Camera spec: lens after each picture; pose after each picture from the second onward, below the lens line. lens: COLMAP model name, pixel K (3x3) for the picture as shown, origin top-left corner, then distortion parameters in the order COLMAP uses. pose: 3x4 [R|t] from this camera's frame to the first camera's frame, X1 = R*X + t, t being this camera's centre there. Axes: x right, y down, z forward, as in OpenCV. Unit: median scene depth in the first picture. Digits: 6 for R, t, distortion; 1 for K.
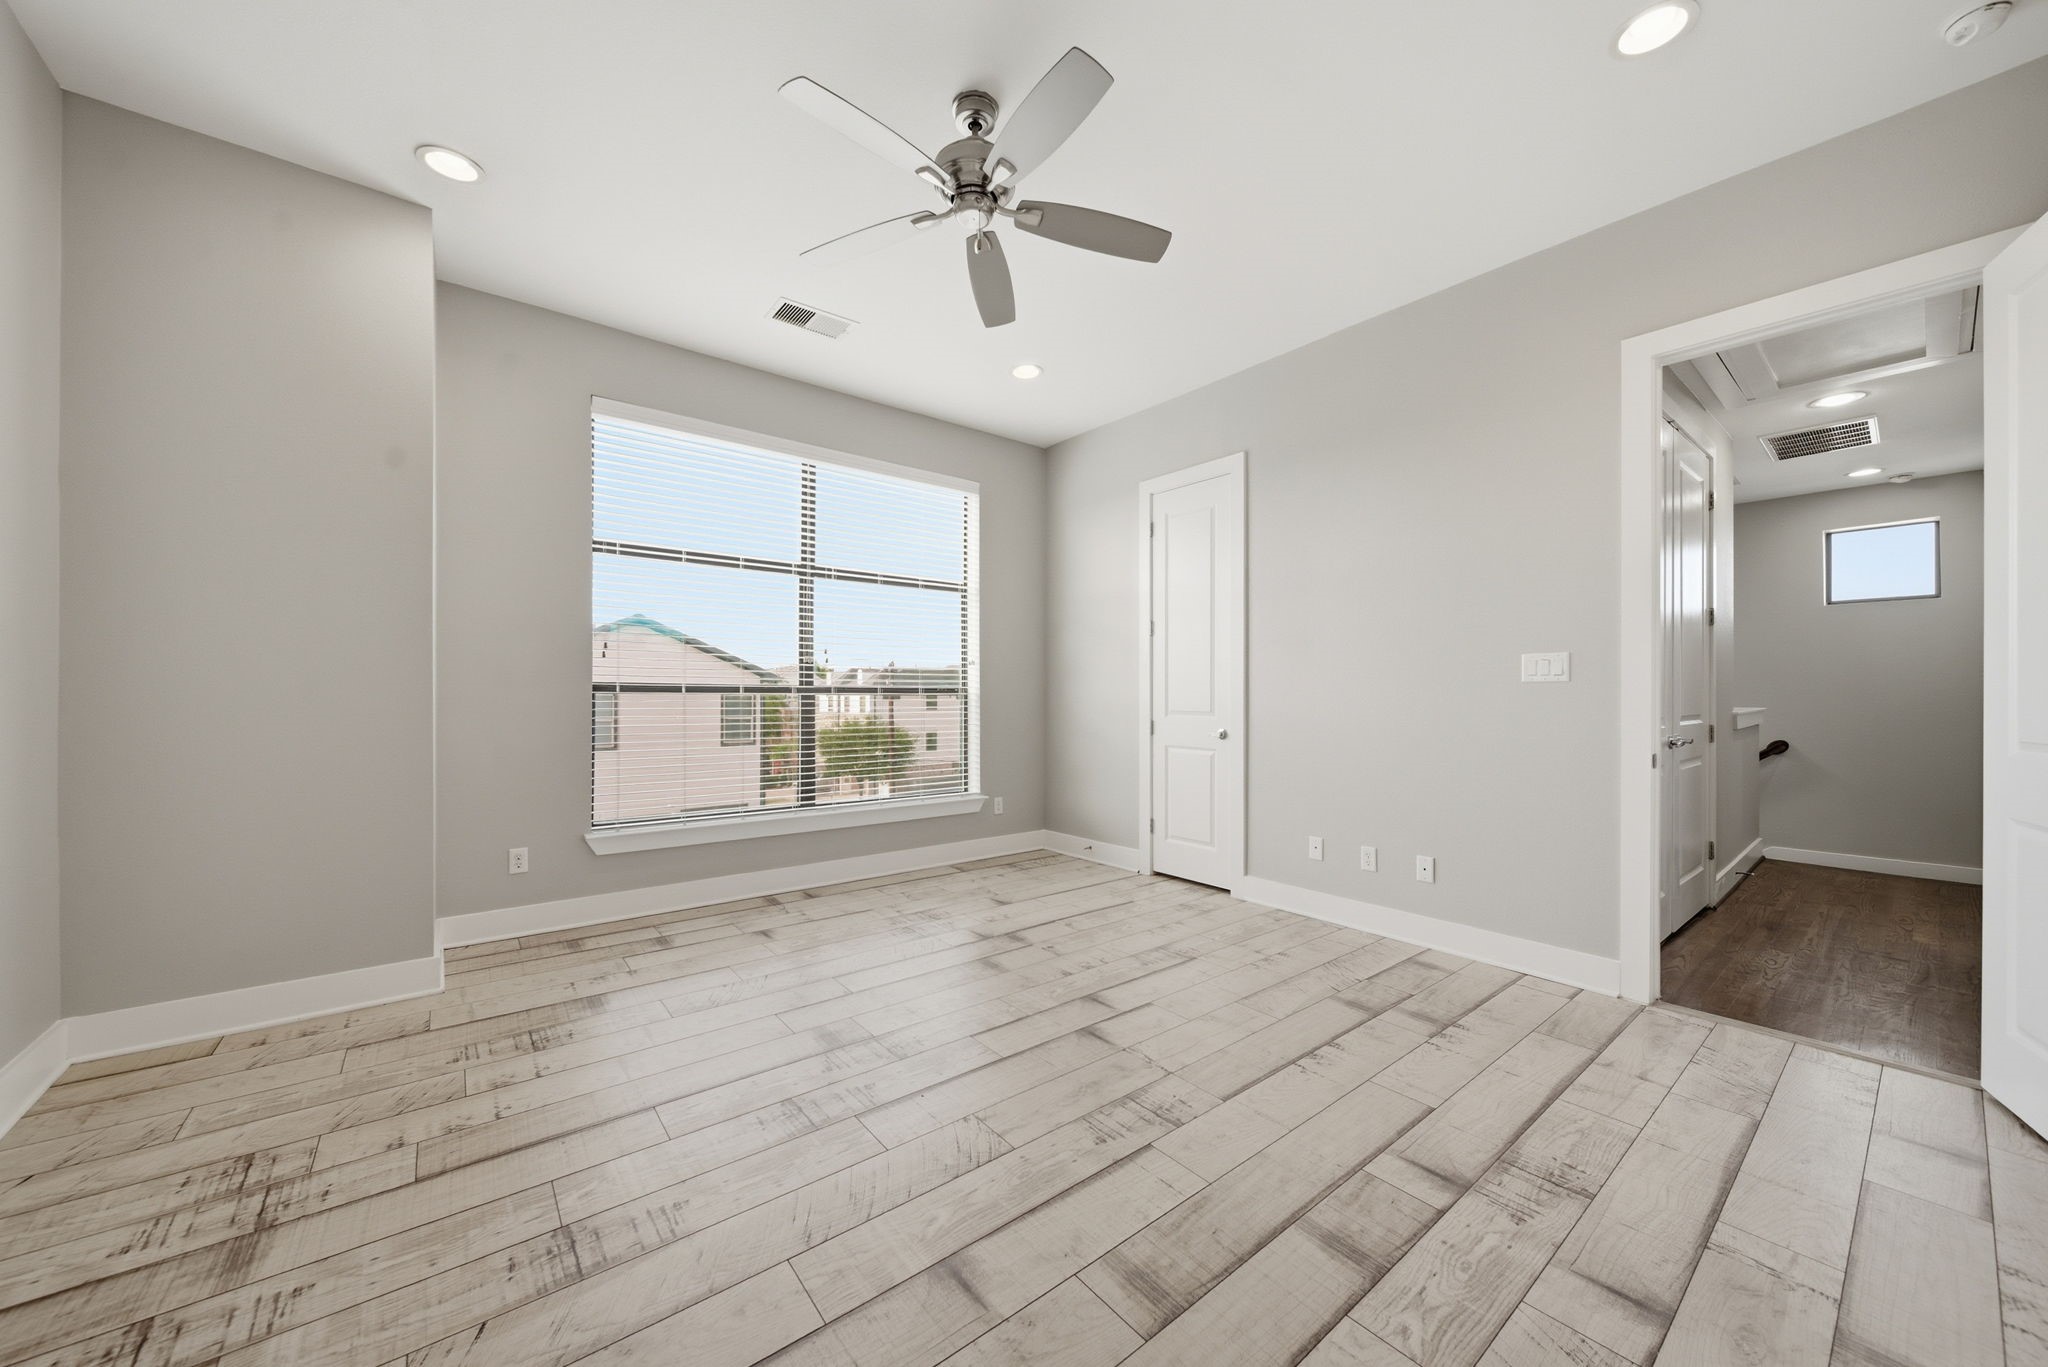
lens RADIAL K [[729.4, 0, 1024.0], [0, 729.4, 687.9], [0, 0, 1]] dist [-0.000385, -0.000520]
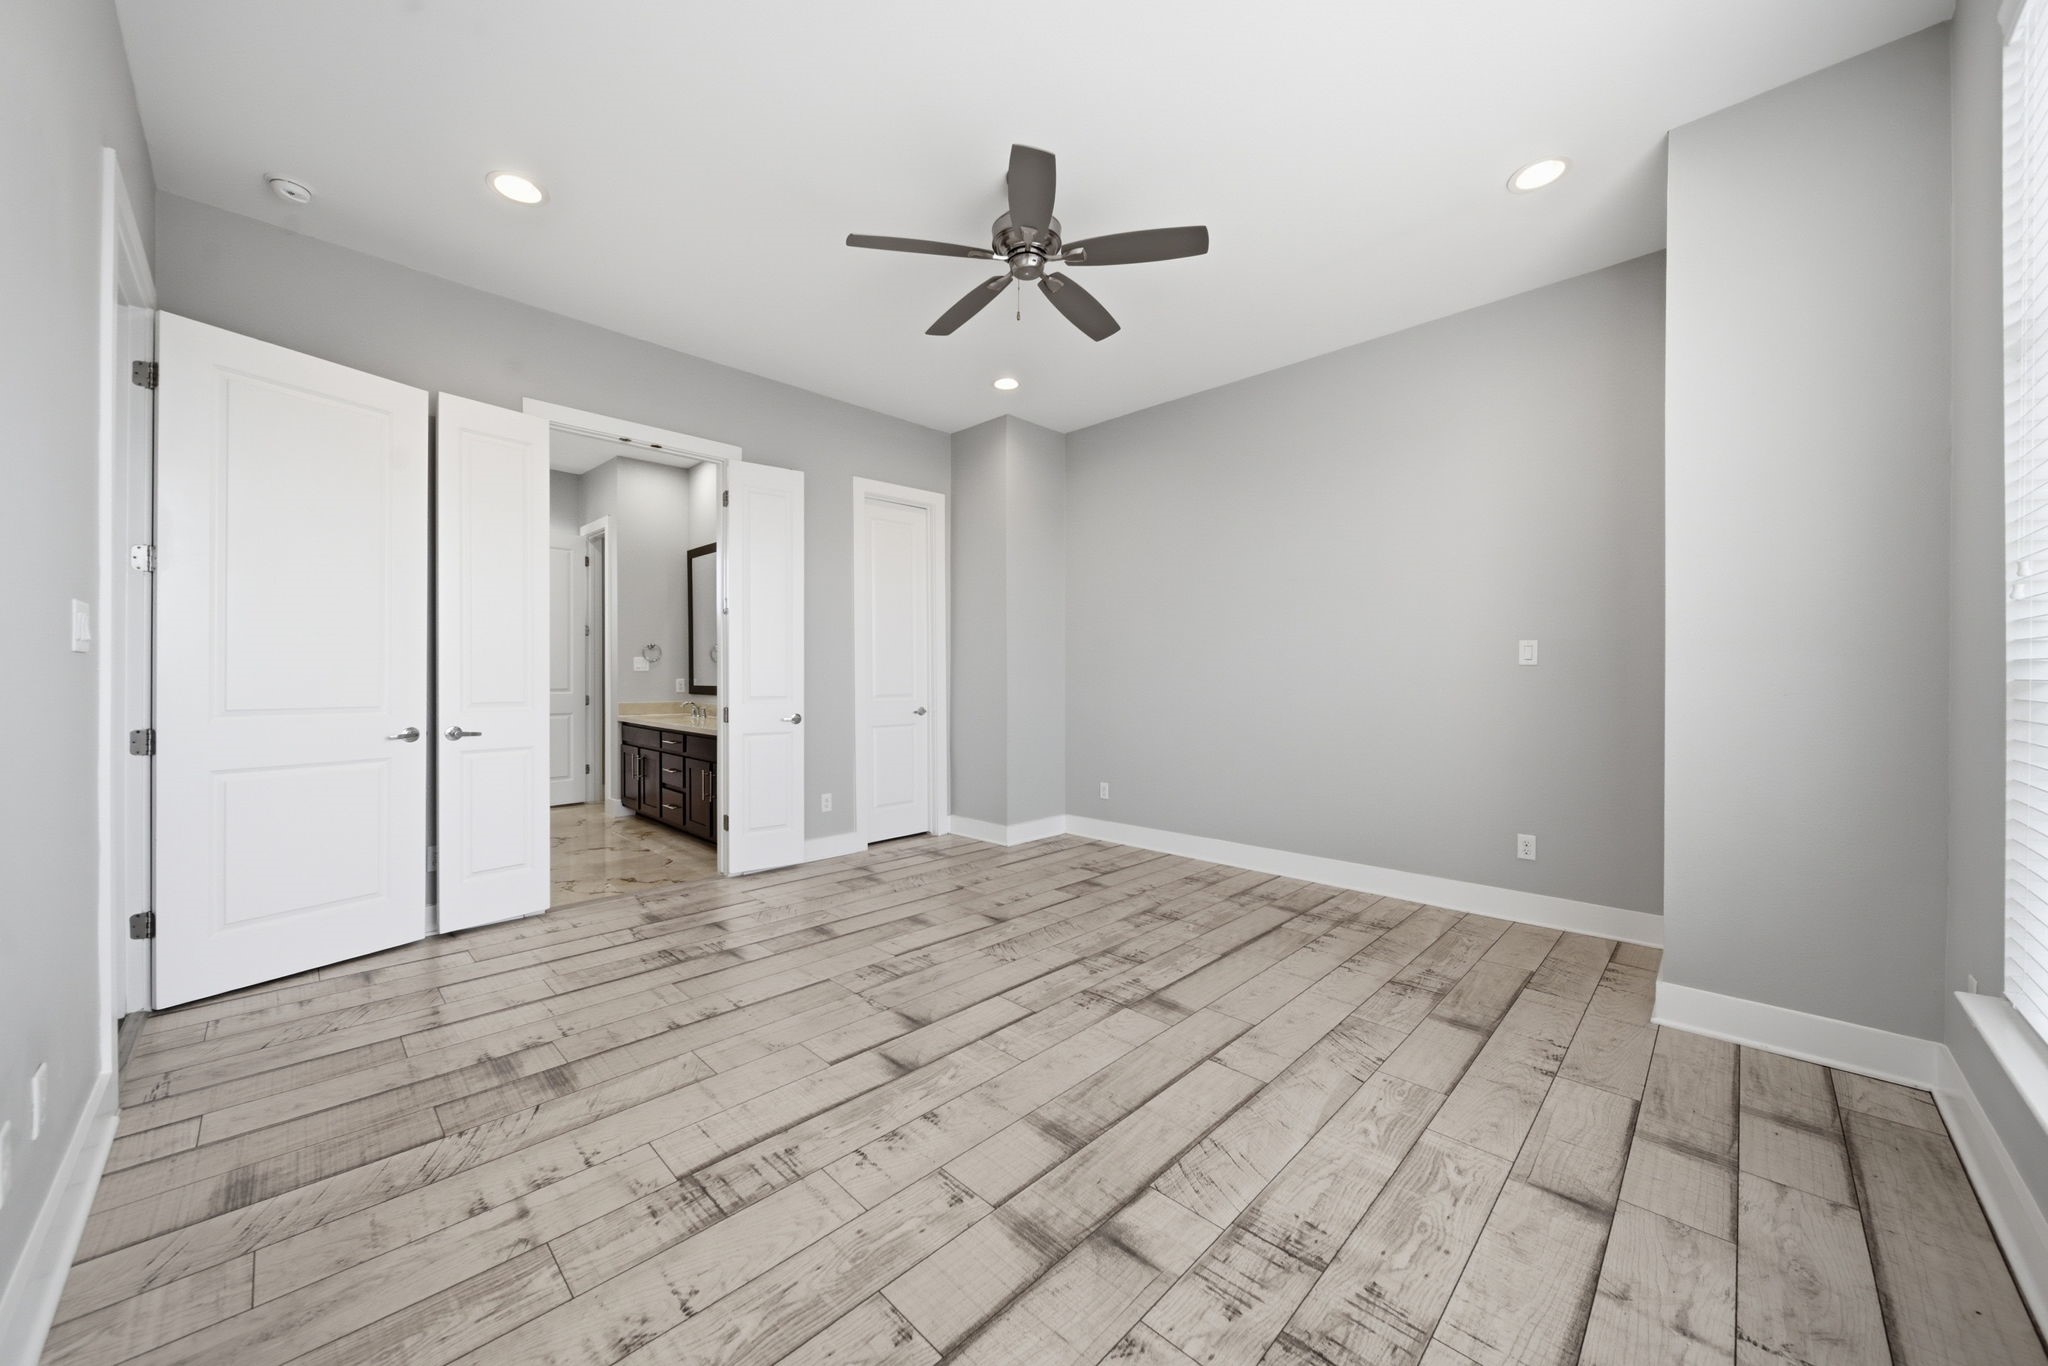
lens RADIAL K [[729.4, 0, 1024.0], [0, 729.4, 687.4], [0, 0, 1]] dist [-0.000385, -0.000520]
pose [[-0.992060, -0.004469, -0.125690, 0.076663], [-0.004830, 0.999985, 0.002568, 0.018514], [0.125676, 0.003155, -0.992066, 2.093522]]
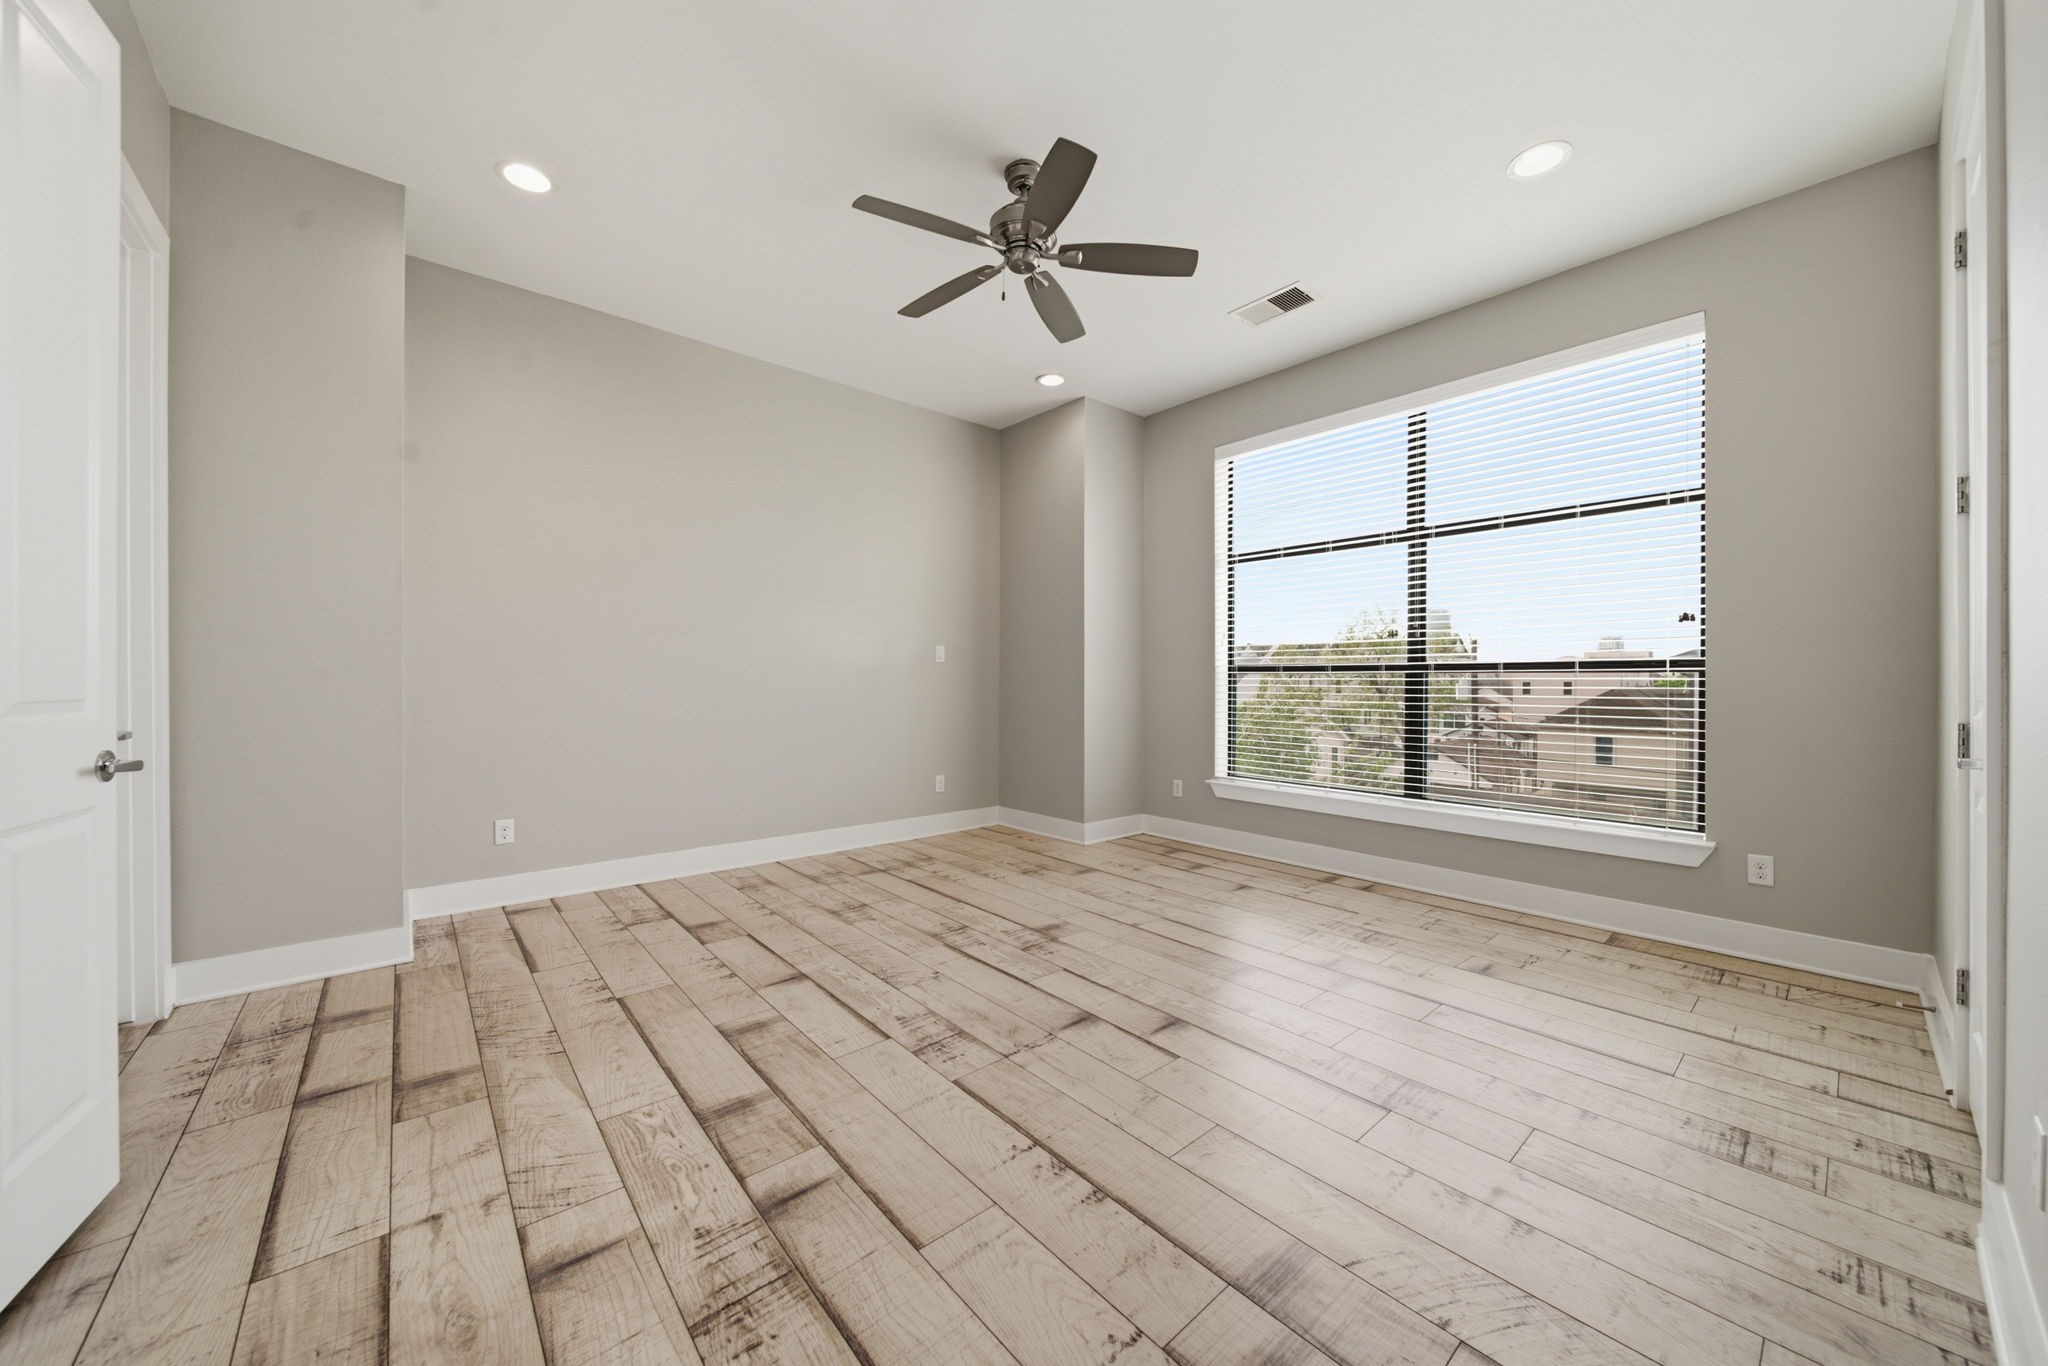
lens RADIAL K [[724.2, 0, 1024.8], [0, 724.2, 678.0], [0, 0, 1]] dist [-0.000698, -0.000032]
pose [[0.043139, -0.009624, -0.999023, 1.080954], [0.004143, 0.999947, -0.009454, 0.041934], [0.999060, -0.003731, 0.043177, 0.927311]]
